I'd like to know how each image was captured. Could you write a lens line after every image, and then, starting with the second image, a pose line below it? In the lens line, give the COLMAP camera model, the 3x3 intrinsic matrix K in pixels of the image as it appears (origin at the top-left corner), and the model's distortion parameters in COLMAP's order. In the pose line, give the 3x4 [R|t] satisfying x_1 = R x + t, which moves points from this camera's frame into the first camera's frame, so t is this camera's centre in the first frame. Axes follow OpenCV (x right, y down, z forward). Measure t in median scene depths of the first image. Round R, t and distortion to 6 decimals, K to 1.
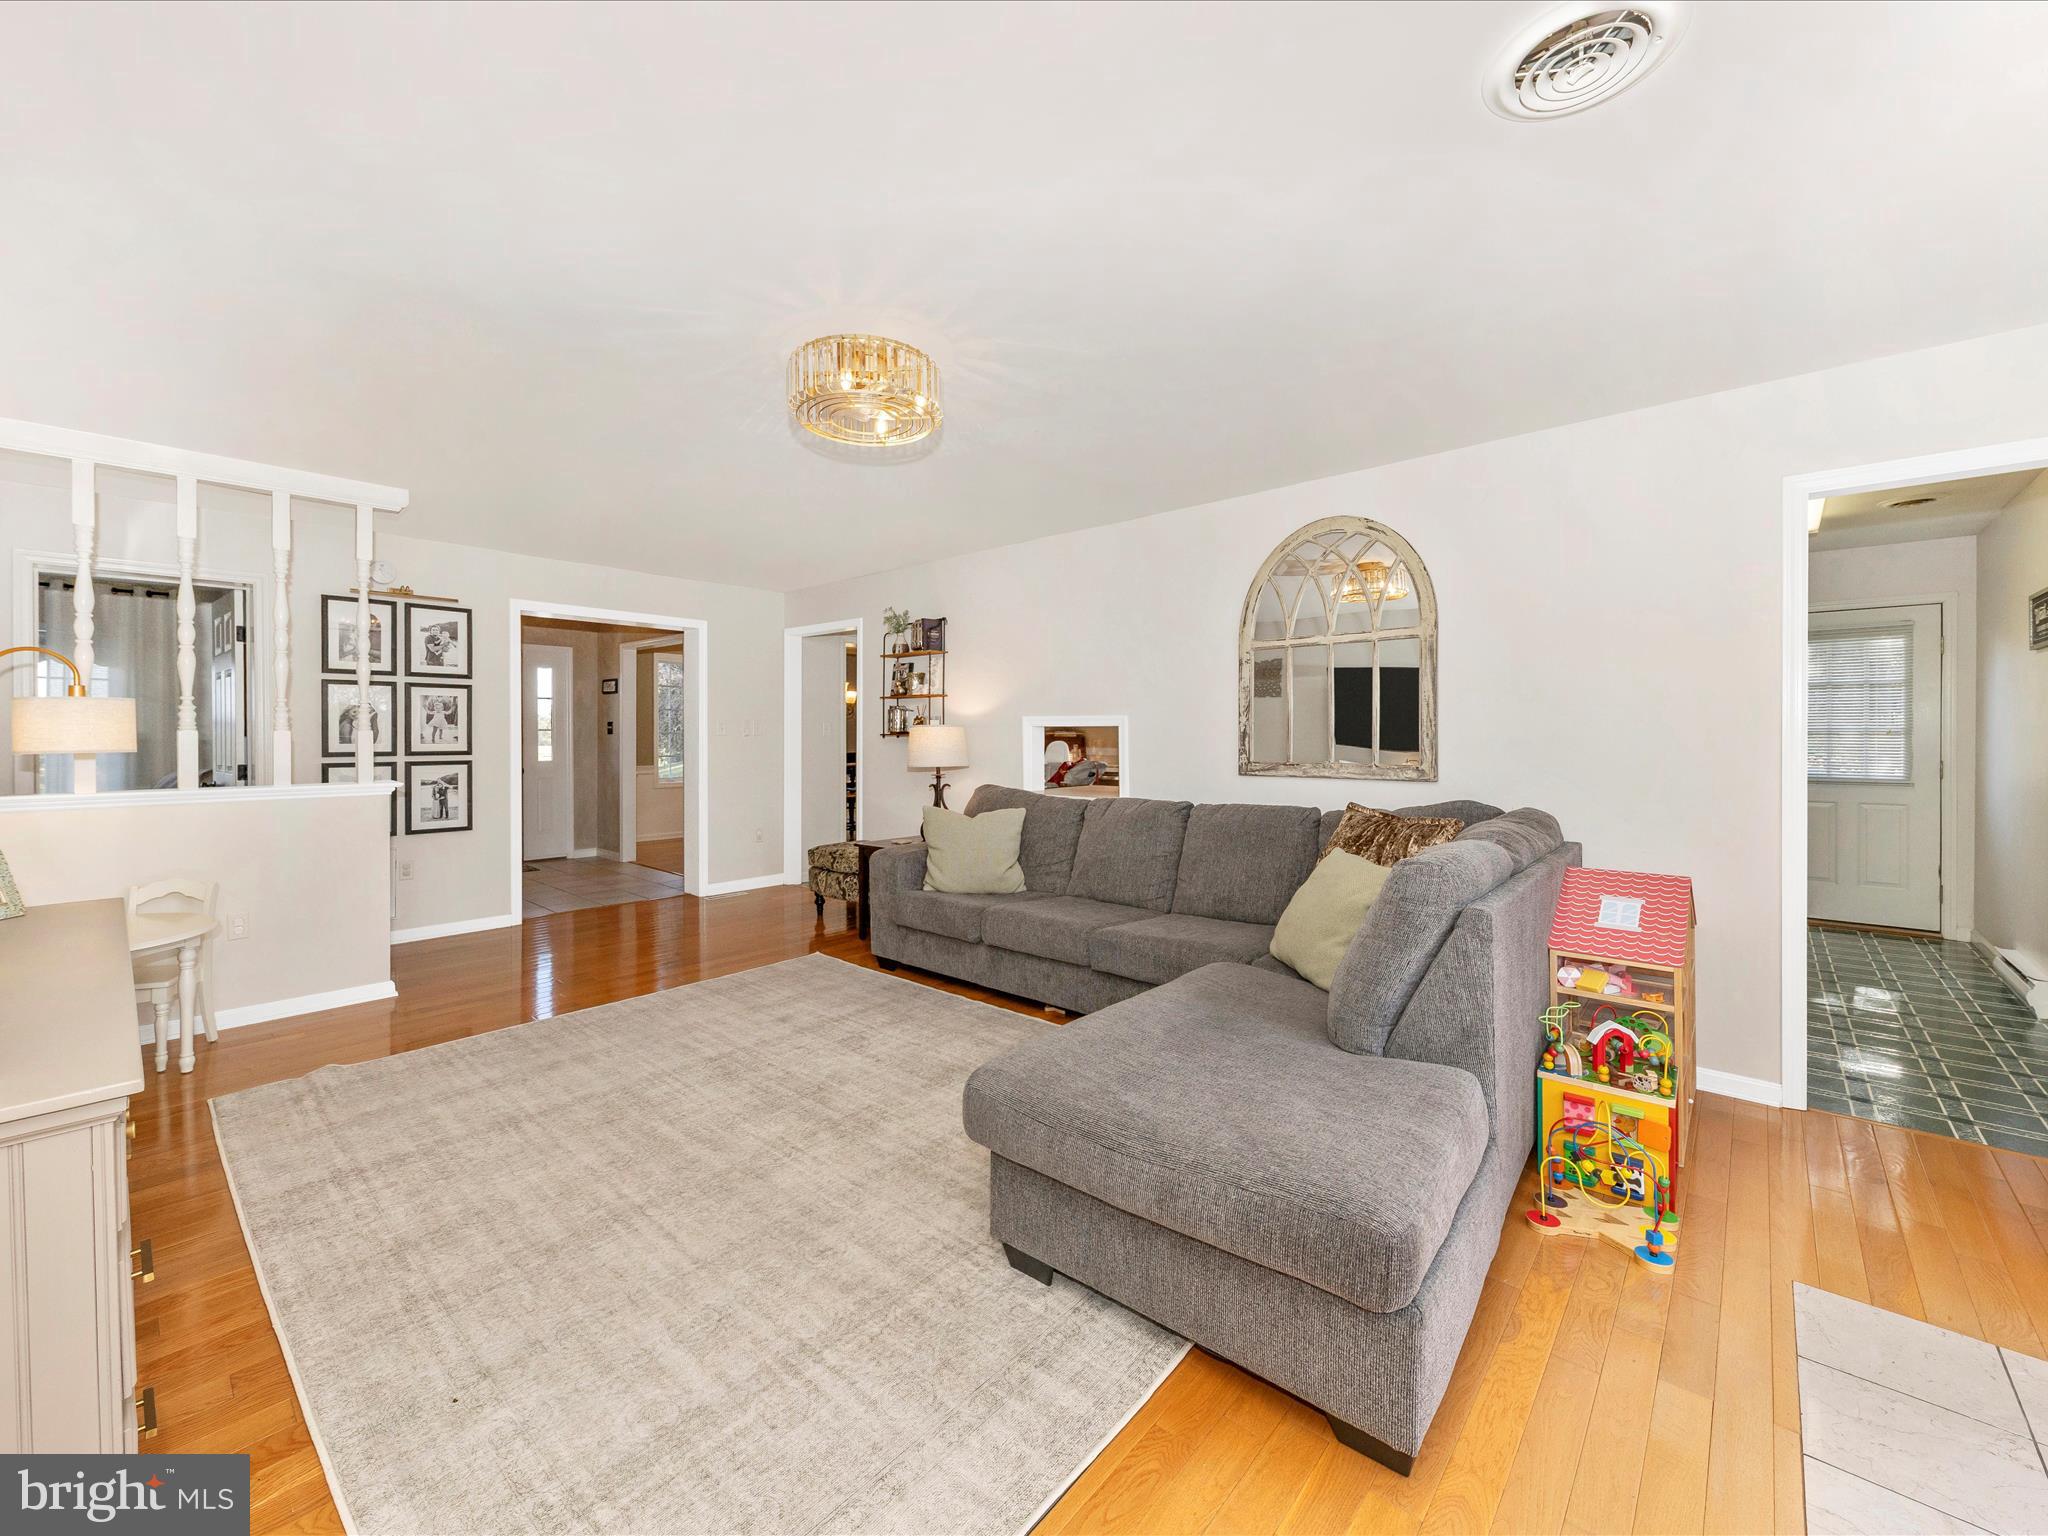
lens RADIAL K [[824.1, 0, 1017.1], [0, 824.1, 753.6], [0, 0, 1]] dist [0.004744, -0.000556]
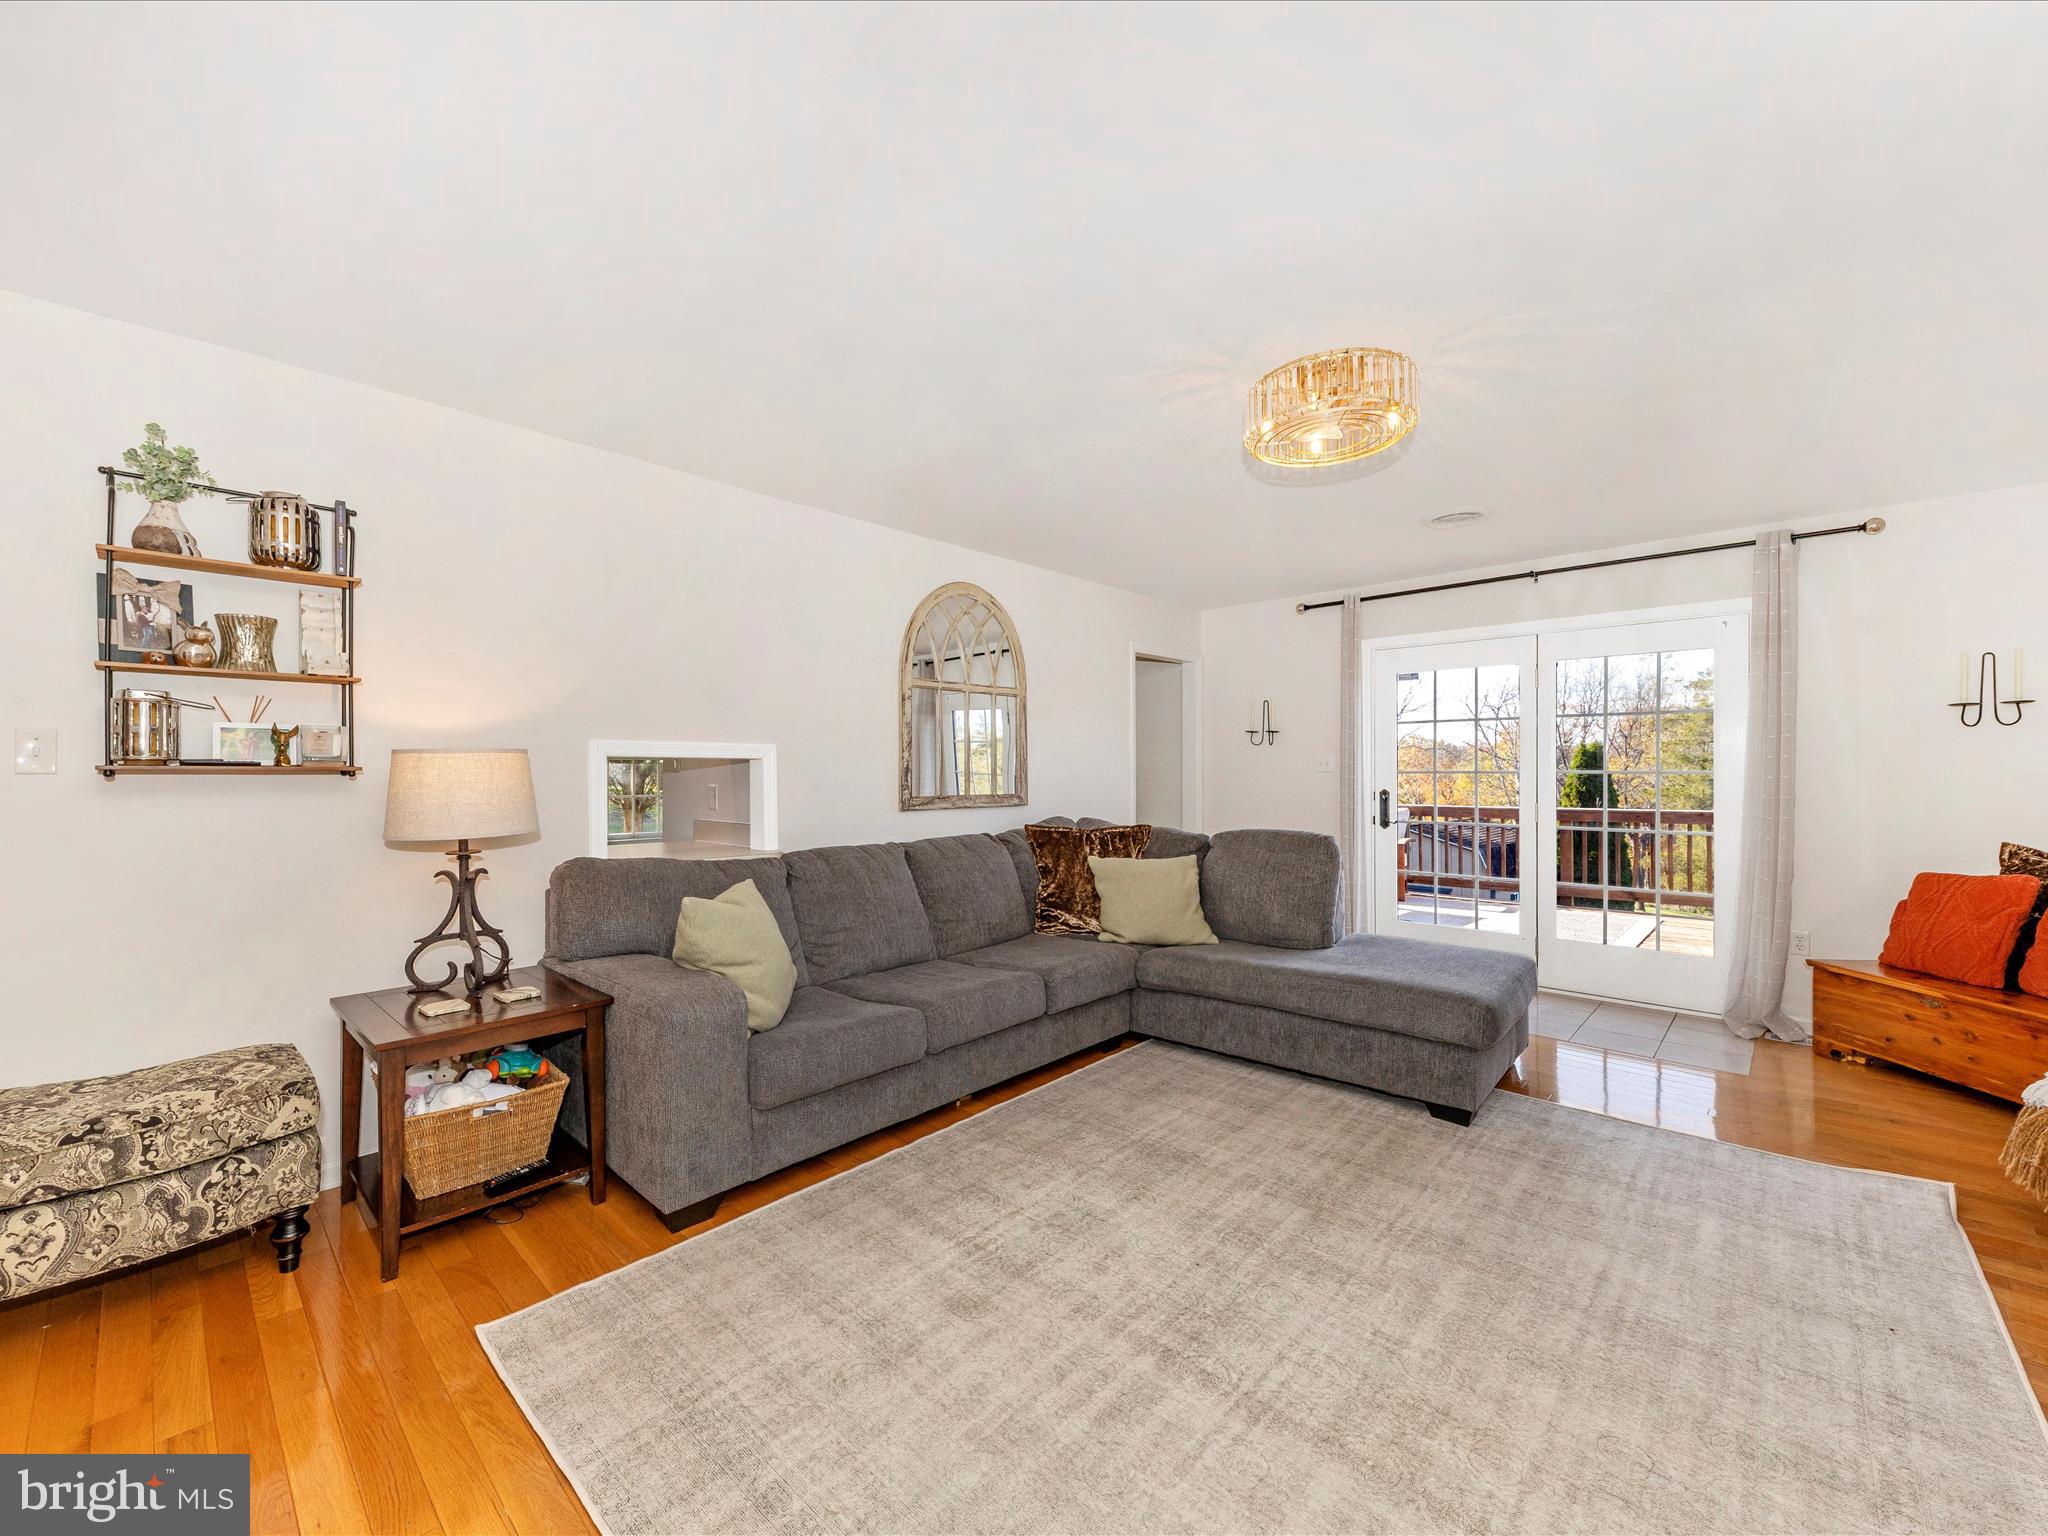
lens RADIAL K [[824.1, 0, 1015.7], [0, 824.1, 769.7], [0, 0, 1]] dist [0.004744, -0.000556]
pose [[0.022302, 0.005160, 0.999738, -0.723670], [0.024018, 0.999695, -0.005696, -0.014801], [-0.999463, 0.024139, 0.022171, 0.844719]]
